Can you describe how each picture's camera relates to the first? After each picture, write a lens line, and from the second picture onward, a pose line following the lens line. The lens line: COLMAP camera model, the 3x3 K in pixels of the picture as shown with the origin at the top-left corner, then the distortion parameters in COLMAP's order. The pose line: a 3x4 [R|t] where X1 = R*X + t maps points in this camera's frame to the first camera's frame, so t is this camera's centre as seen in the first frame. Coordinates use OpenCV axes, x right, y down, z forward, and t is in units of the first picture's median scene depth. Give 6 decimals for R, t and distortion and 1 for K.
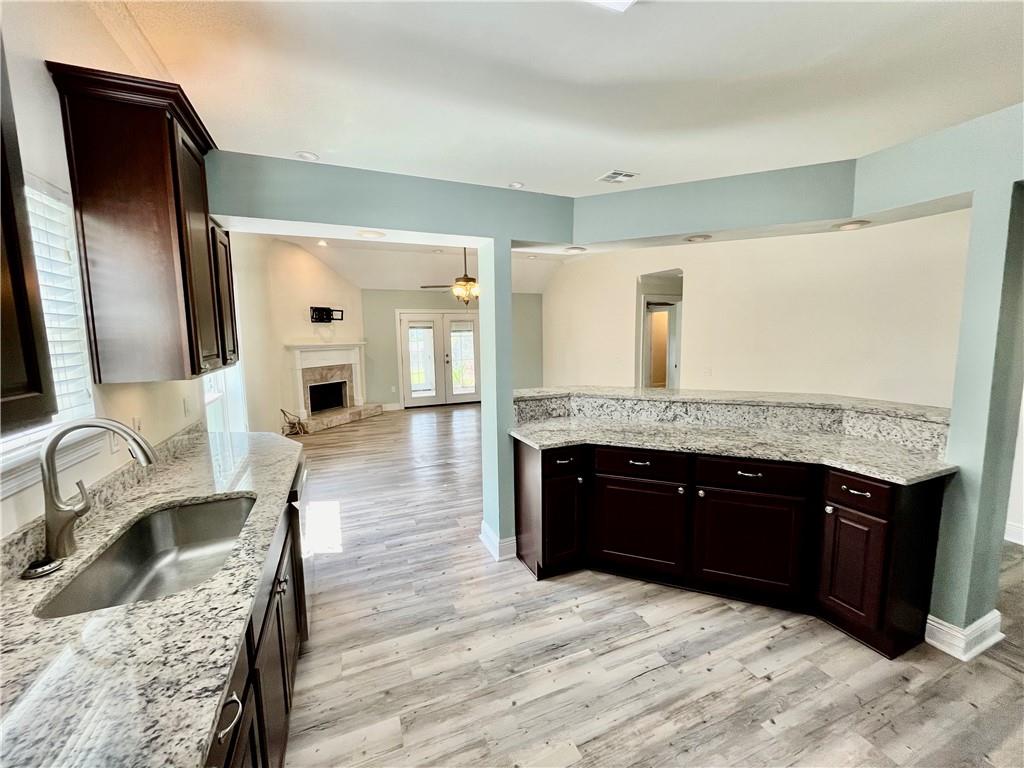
lens RADIAL K [[413.9, 0, 511.8], [0, 413.9, 379.9], [0, 0, 1]] dist [-0.003139, -0.000254]
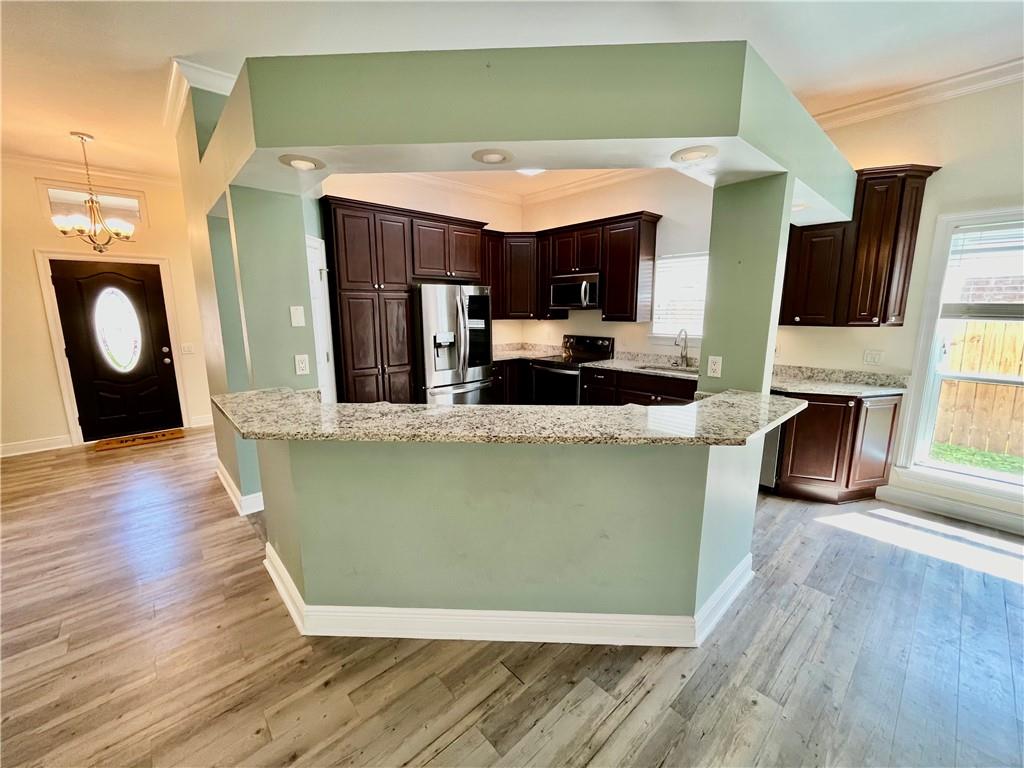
lens RADIAL K [[413.9, 0, 513.6], [0, 413.9, 377.7], [0, 0, 1]] dist [-0.003139, -0.000254]
pose [[-0.940906, 0.074318, -0.330413, 0.627008], [-0.021458, 0.960583, 0.277164, -0.187449], [0.337987, 0.267876, -0.902223, 1.604881]]
